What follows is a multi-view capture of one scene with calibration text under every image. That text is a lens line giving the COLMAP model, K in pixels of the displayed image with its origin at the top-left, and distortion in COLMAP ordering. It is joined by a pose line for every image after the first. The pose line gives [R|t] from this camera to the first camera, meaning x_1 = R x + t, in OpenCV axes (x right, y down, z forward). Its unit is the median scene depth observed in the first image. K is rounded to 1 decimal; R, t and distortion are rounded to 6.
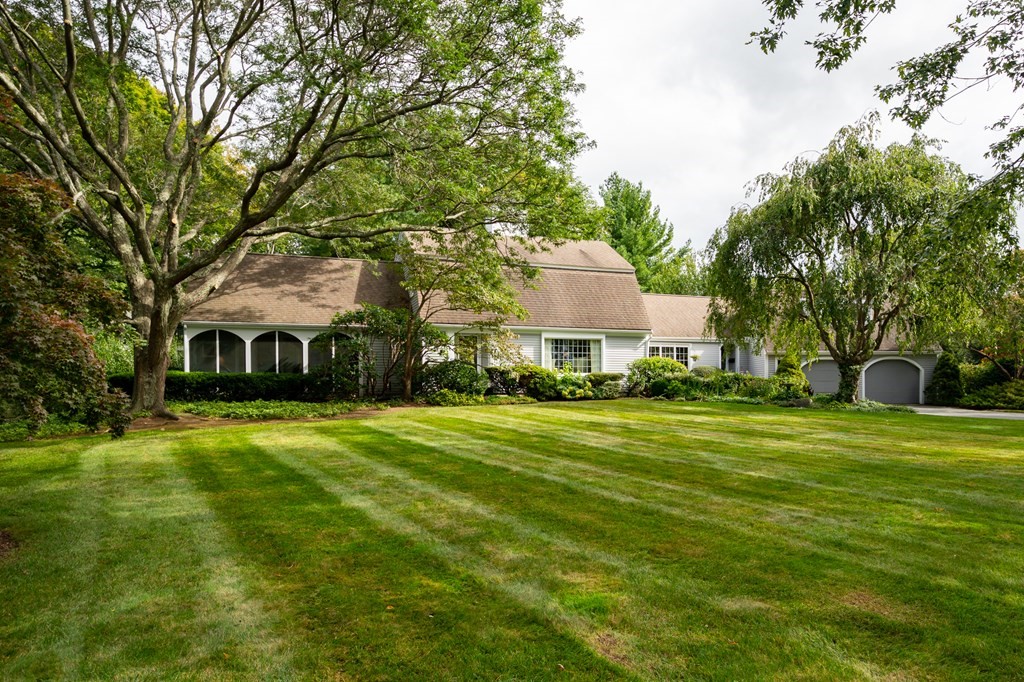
lens RADIAL K [[643.5, 0, 513.5], [0, 643.5, 346.6], [0, 0, 1]] dist [0.001217, 0.000364]
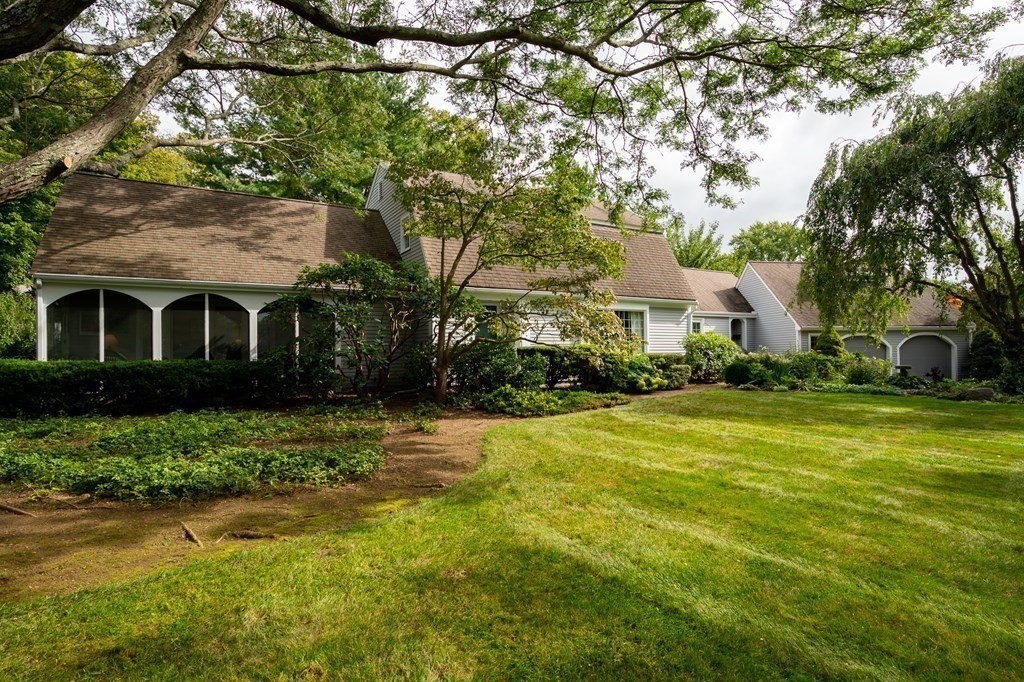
lens RADIAL K [[552.2, 0, 509.6], [0, 552.2, 333.1], [0, 0, 1]] dist [-0.015443, -0.000528]
pose [[0.985532, -0.003878, 0.169442, -0.156708], [0.002364, 0.999955, 0.009135, 0.009920], [-0.169470, -0.008602, 0.985498, 0.394292]]
